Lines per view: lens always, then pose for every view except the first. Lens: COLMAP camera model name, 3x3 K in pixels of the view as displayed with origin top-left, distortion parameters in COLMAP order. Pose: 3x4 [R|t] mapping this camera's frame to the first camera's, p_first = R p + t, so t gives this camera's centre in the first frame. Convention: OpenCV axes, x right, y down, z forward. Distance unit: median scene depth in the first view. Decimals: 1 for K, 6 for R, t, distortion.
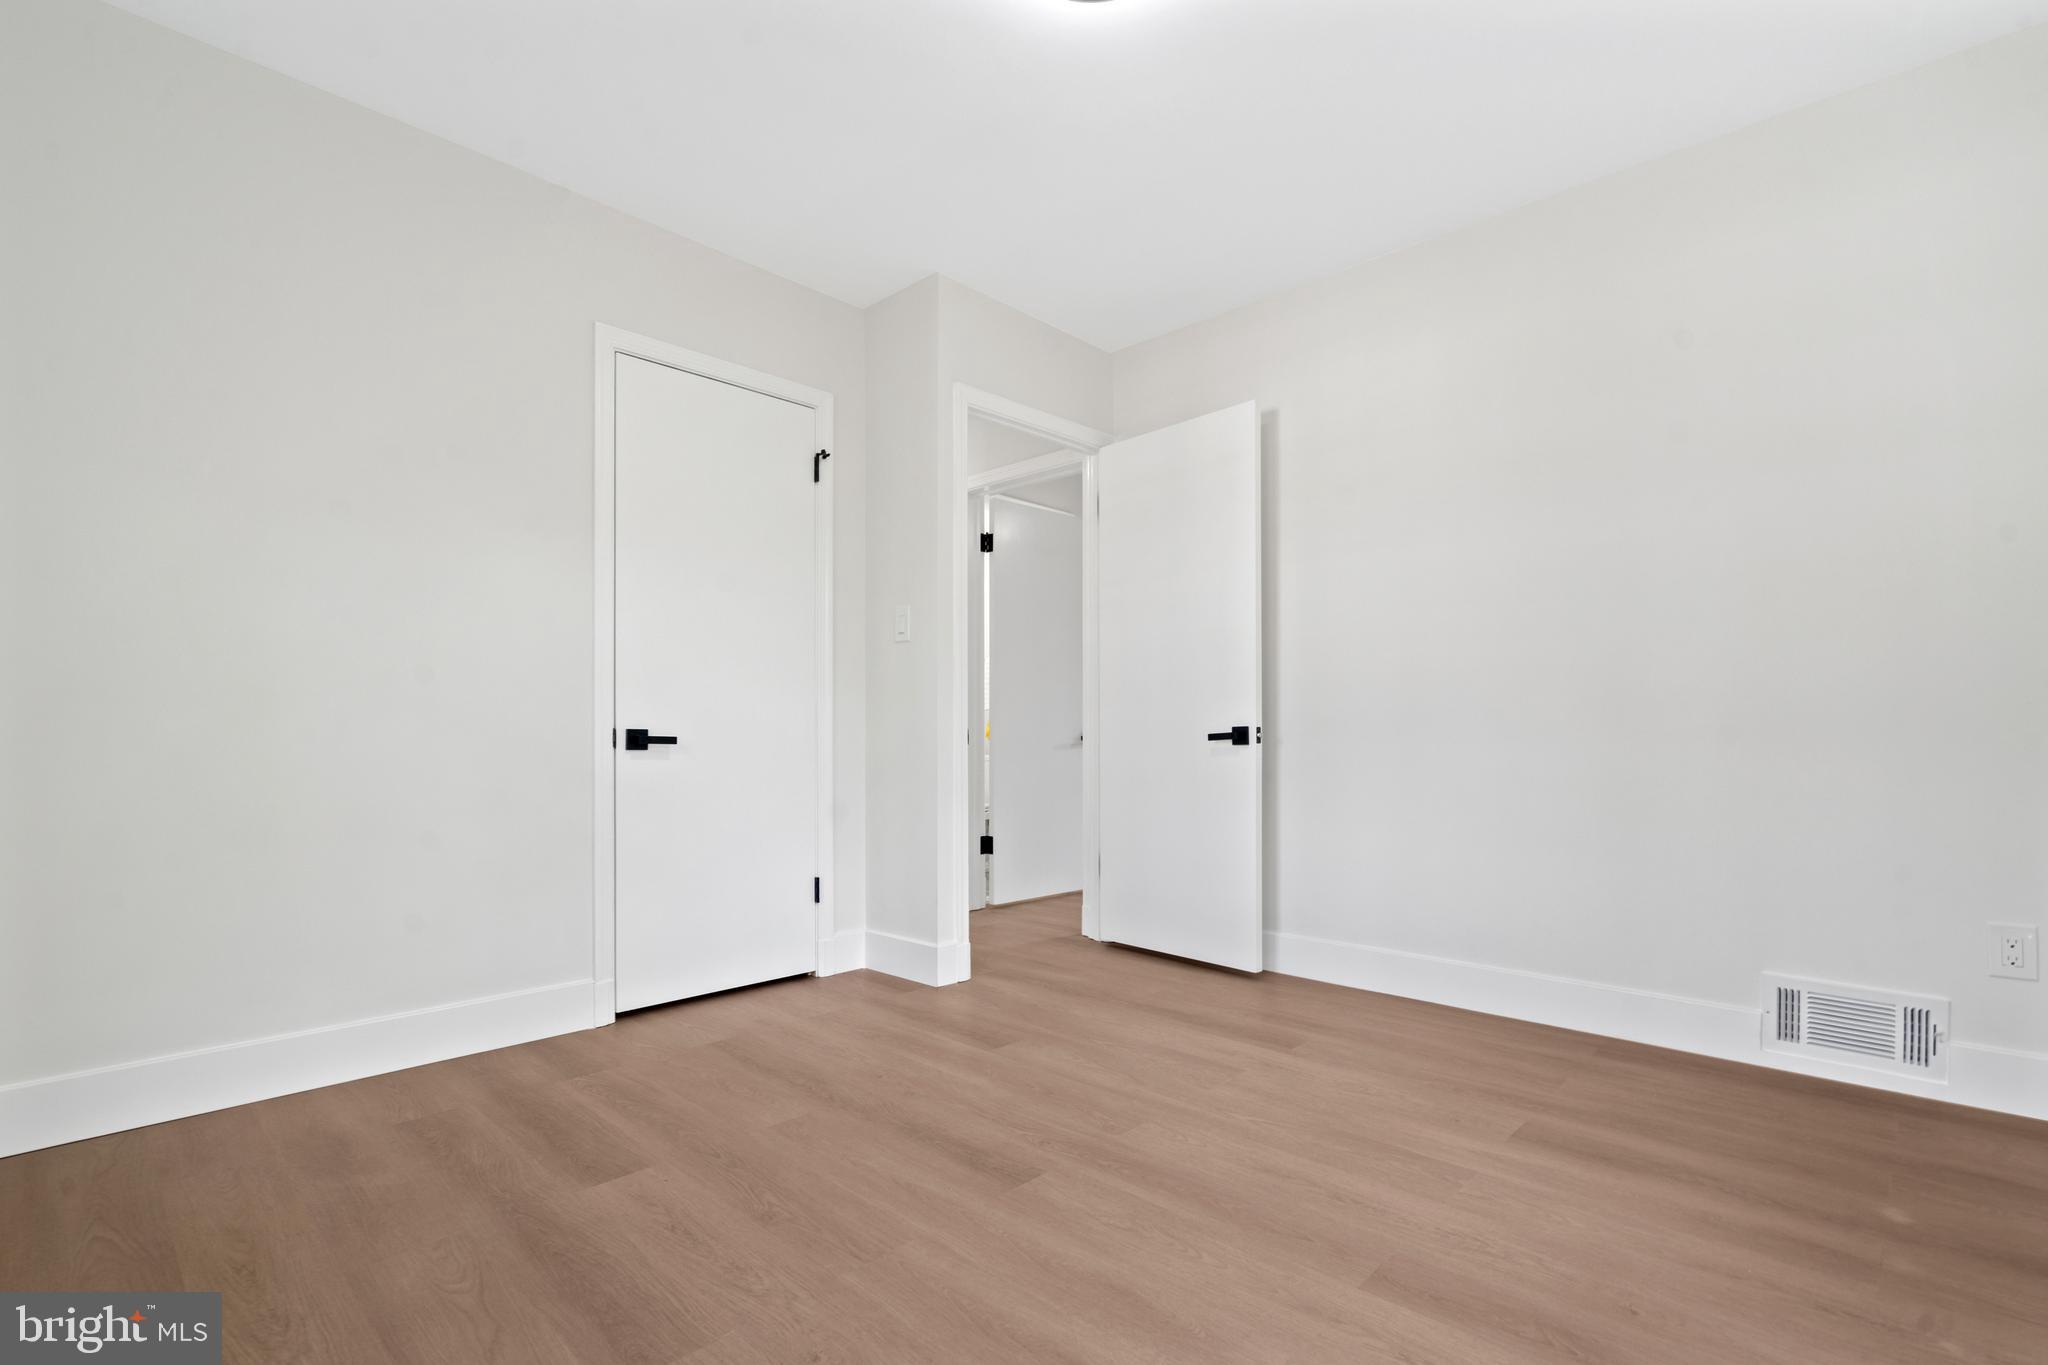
lens RADIAL K [[939.2, 0, 1027.4], [0, 939.2, 688.6], [0, 0, 1]] dist [-0.000853, -0.000422]
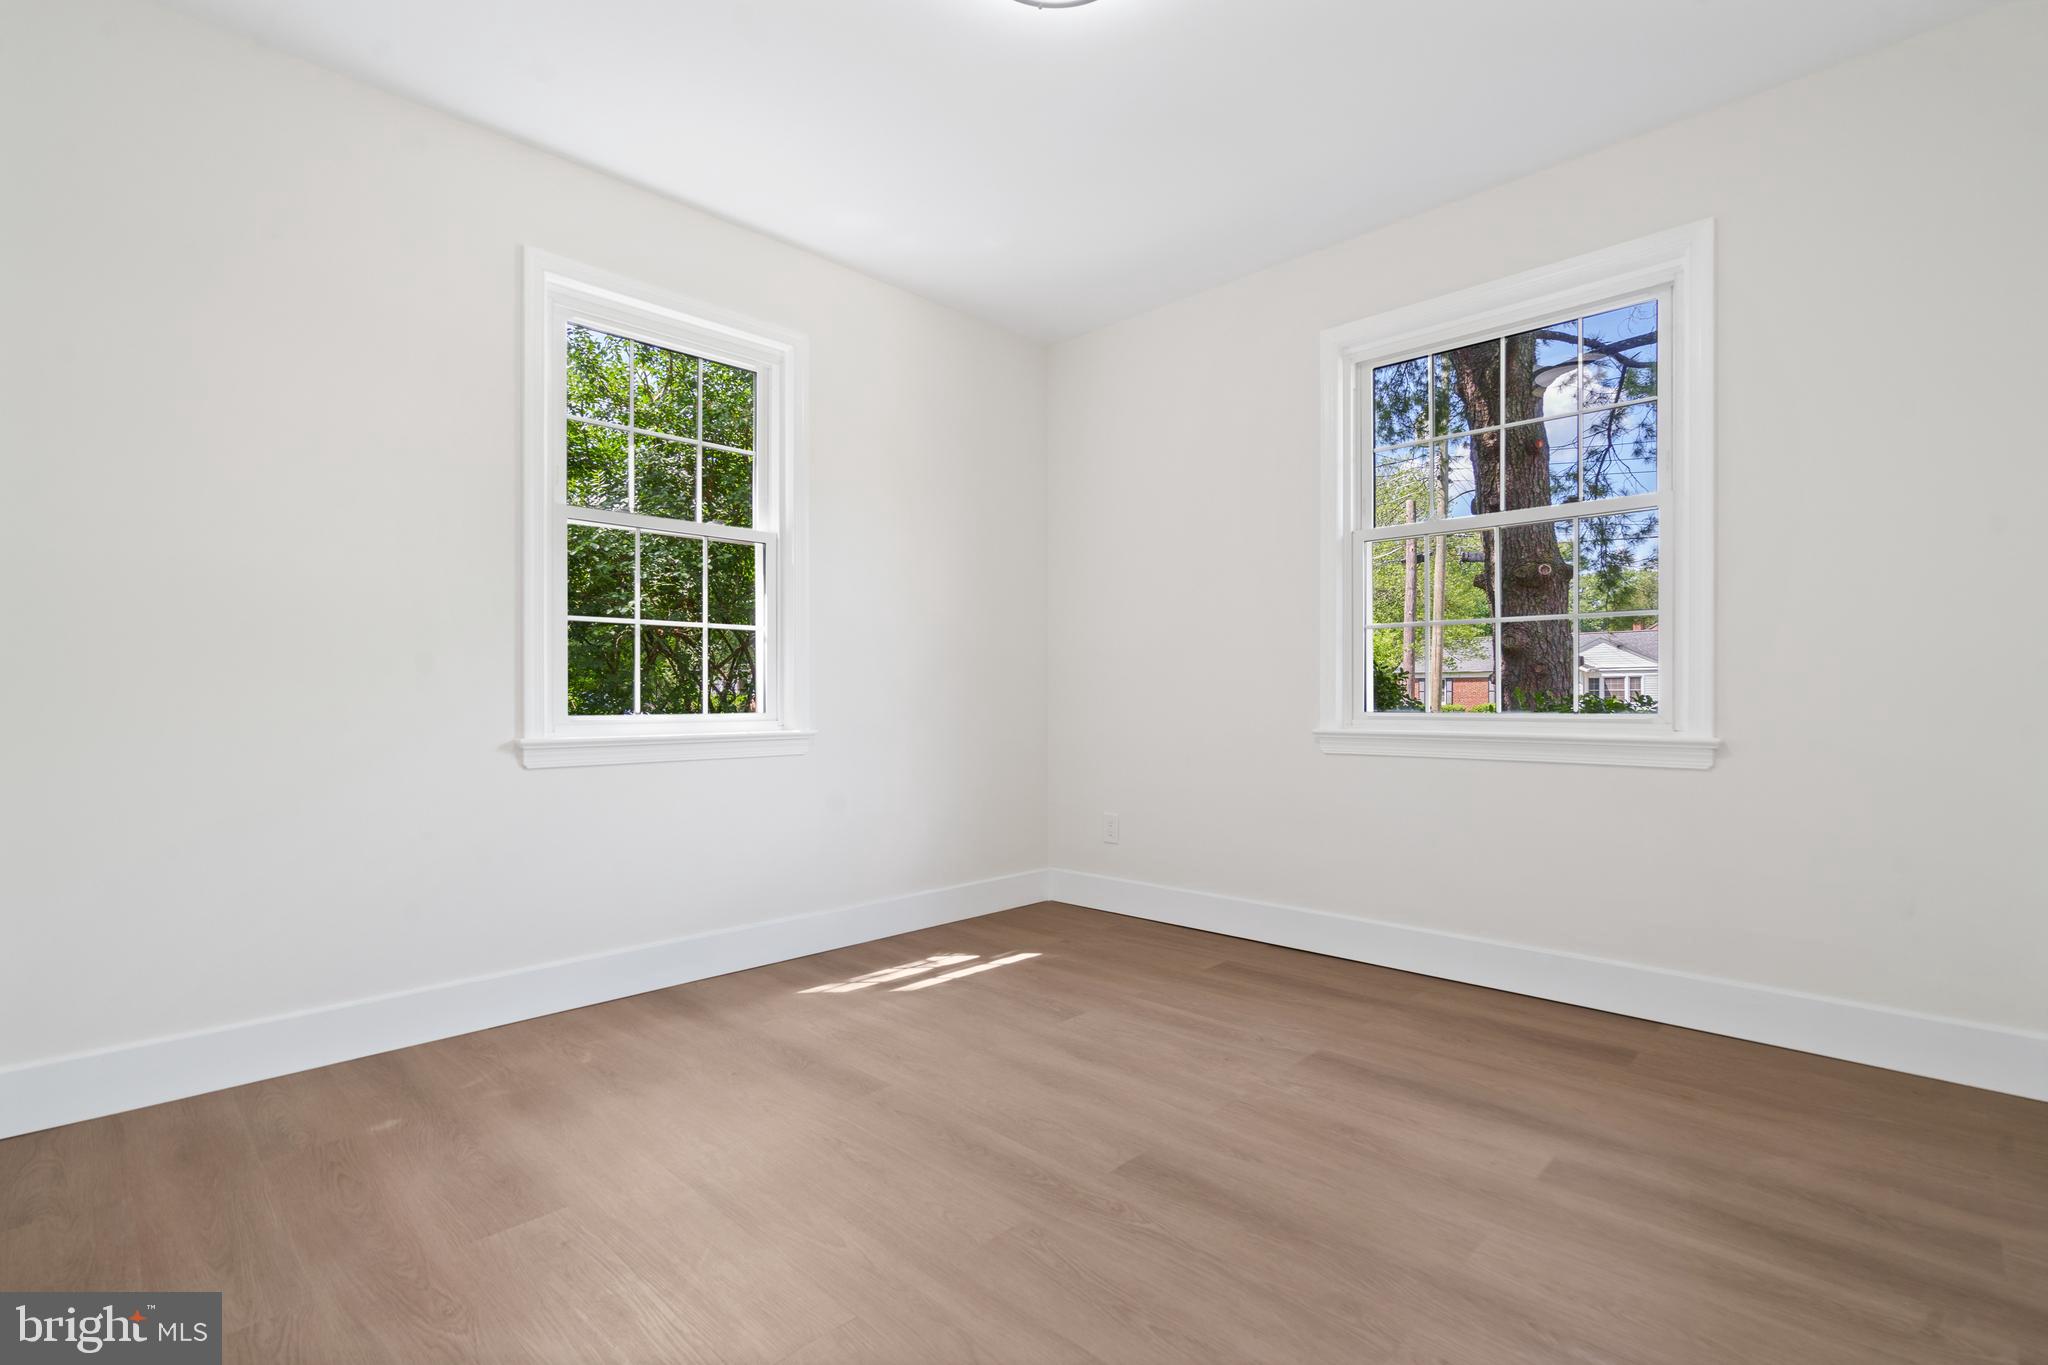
lens RADIAL K [[939.2, 0, 1027.4], [0, 939.2, 688.6], [0, 0, 1]] dist [-0.000853, -0.000422]
pose [[-0.999965, 0.005353, 0.006474, 0.100021], [0.005039, 0.998860, -0.047475, 0.067201], [-0.006721, -0.047441, -0.998851, 2.045555]]
